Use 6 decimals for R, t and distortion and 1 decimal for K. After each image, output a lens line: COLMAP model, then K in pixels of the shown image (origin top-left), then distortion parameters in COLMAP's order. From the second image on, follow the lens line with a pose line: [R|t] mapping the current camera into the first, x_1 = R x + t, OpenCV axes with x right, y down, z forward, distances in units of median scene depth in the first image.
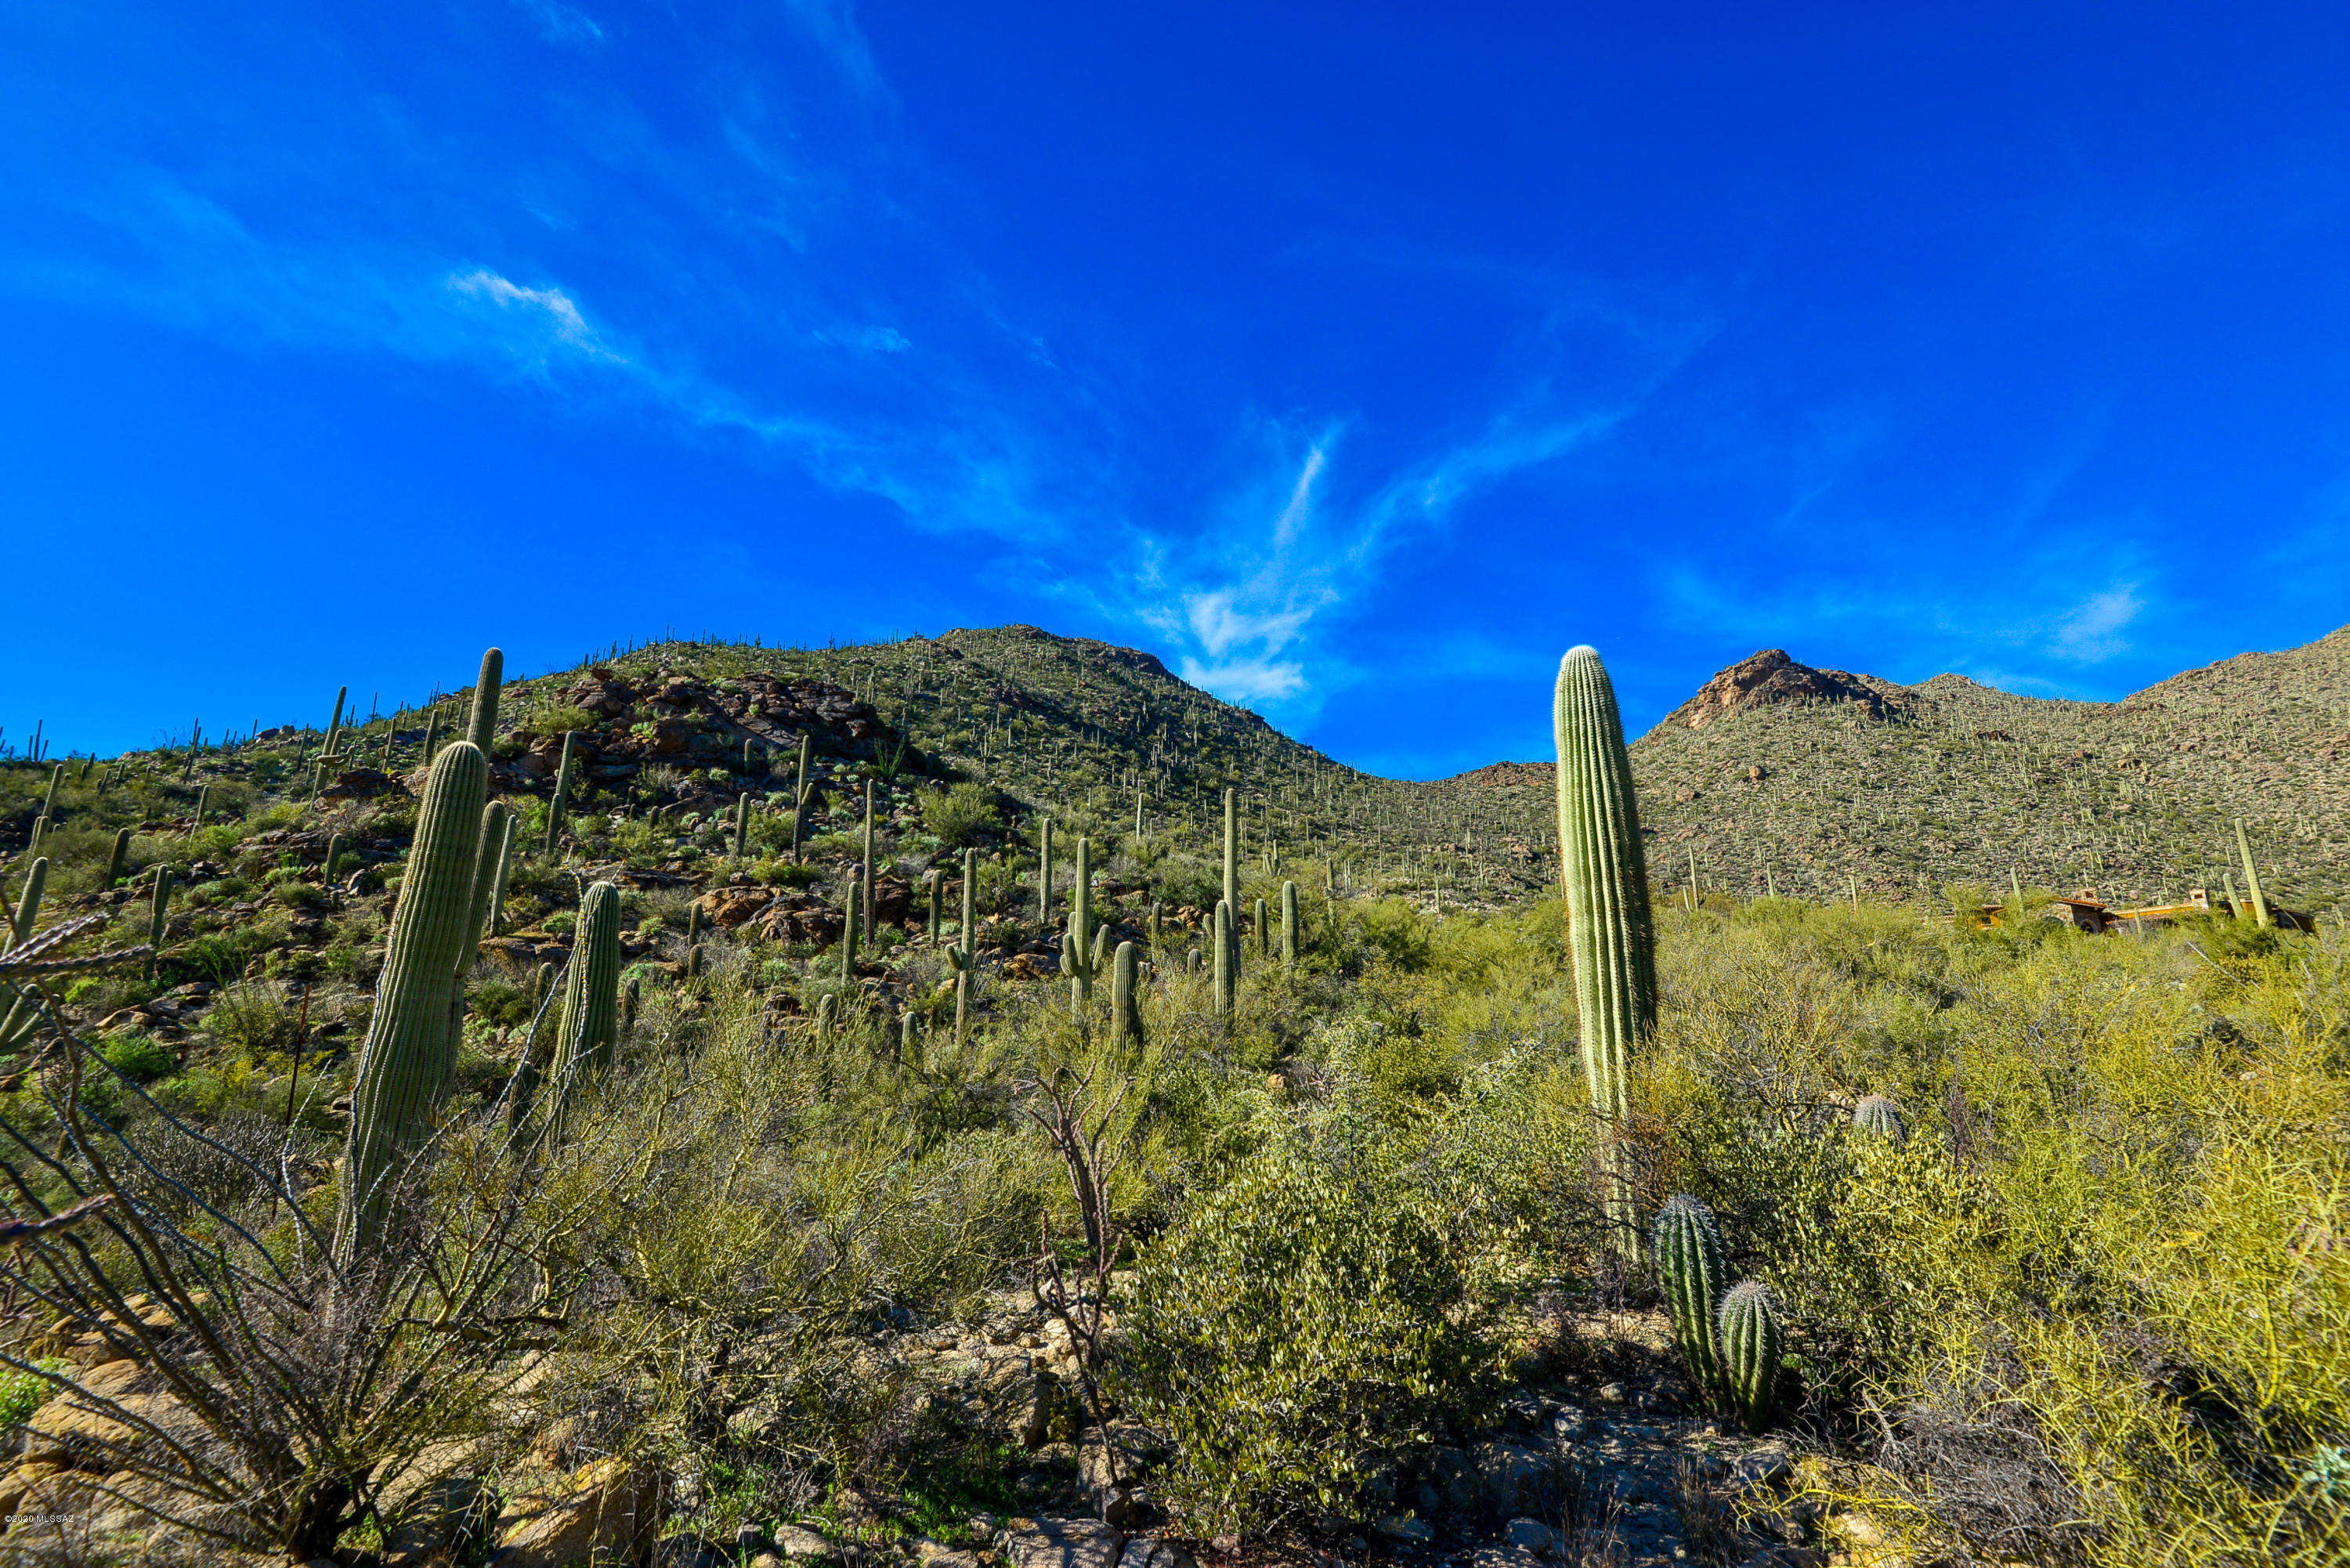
lens RADIAL K [[1055.0, 0, 1194.0], [0, 1055.0, 785.3], [0, 0, 1]] dist [-0.016026, -0.002226]
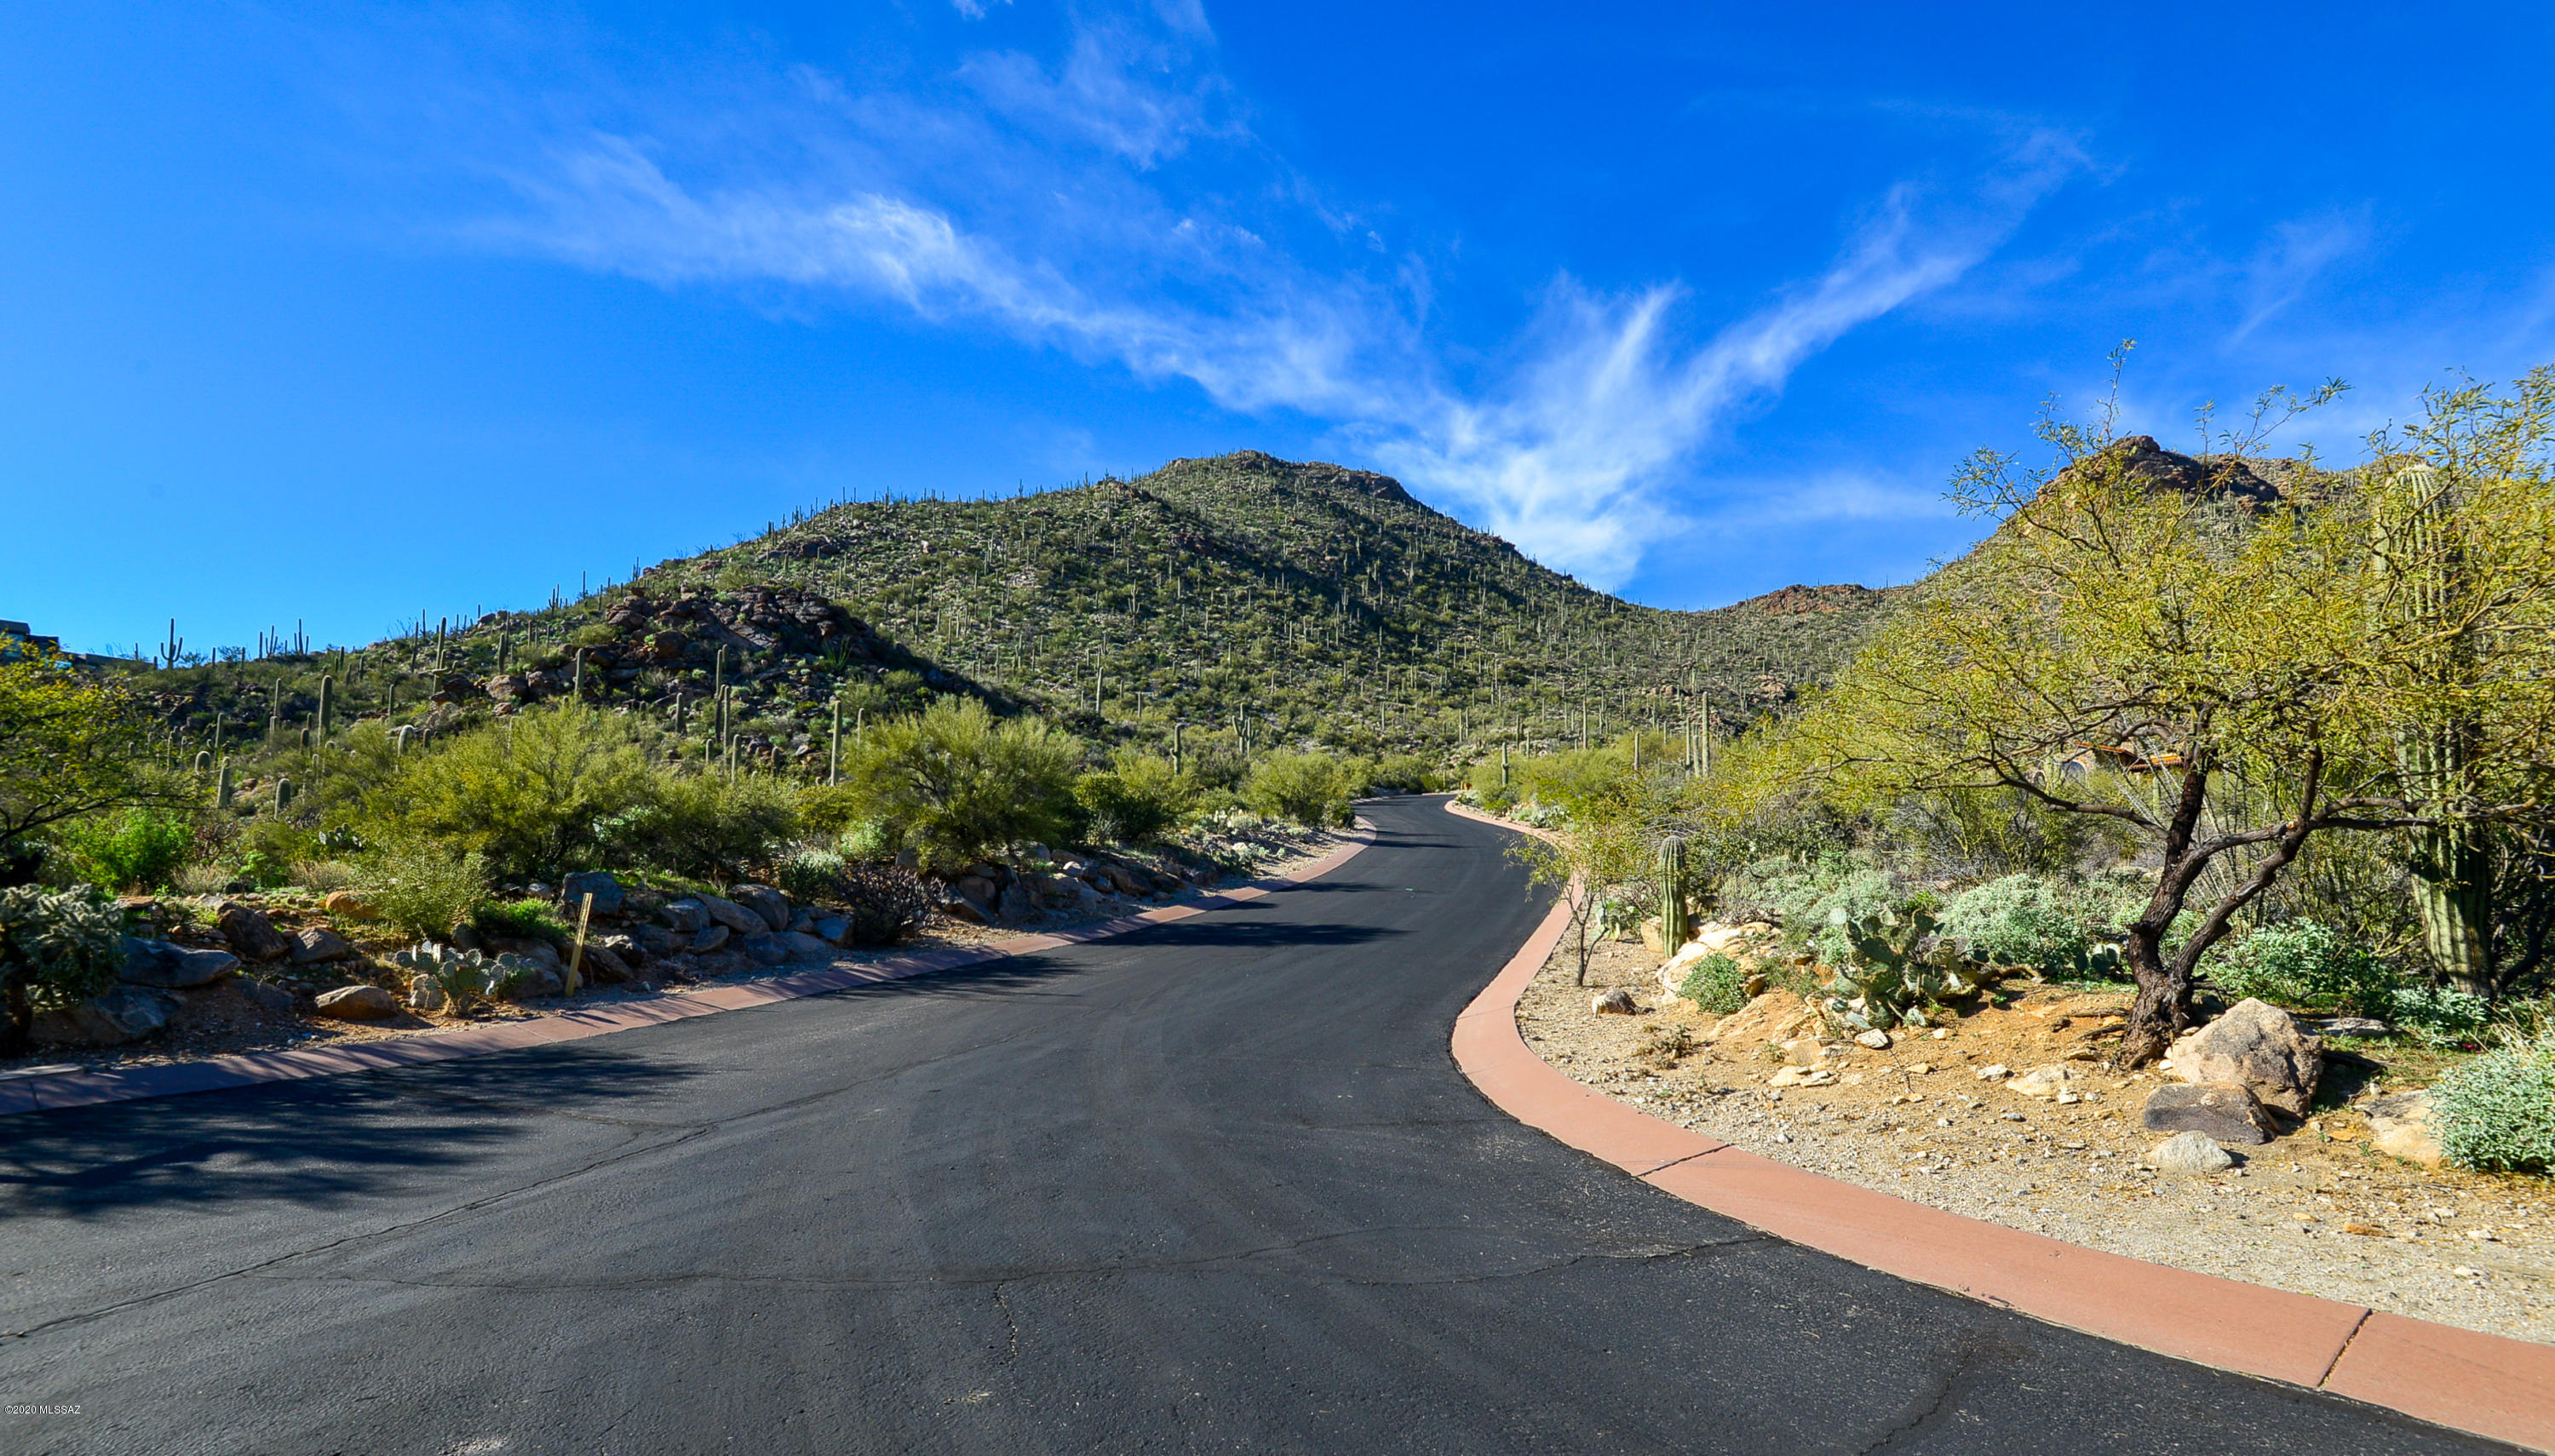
lens RADIAL K [[1201.5, 0, 1337.2], [0, 1201.5, 815.6], [0, 0, 1]] dist [-0.007420, -0.005567]
pose [[0.987156, -0.005376, -0.159671, 0.128527], [0.031551, 0.986310, 0.161856, -0.011699], [0.156615, -0.164815, 0.973811, -0.084126]]
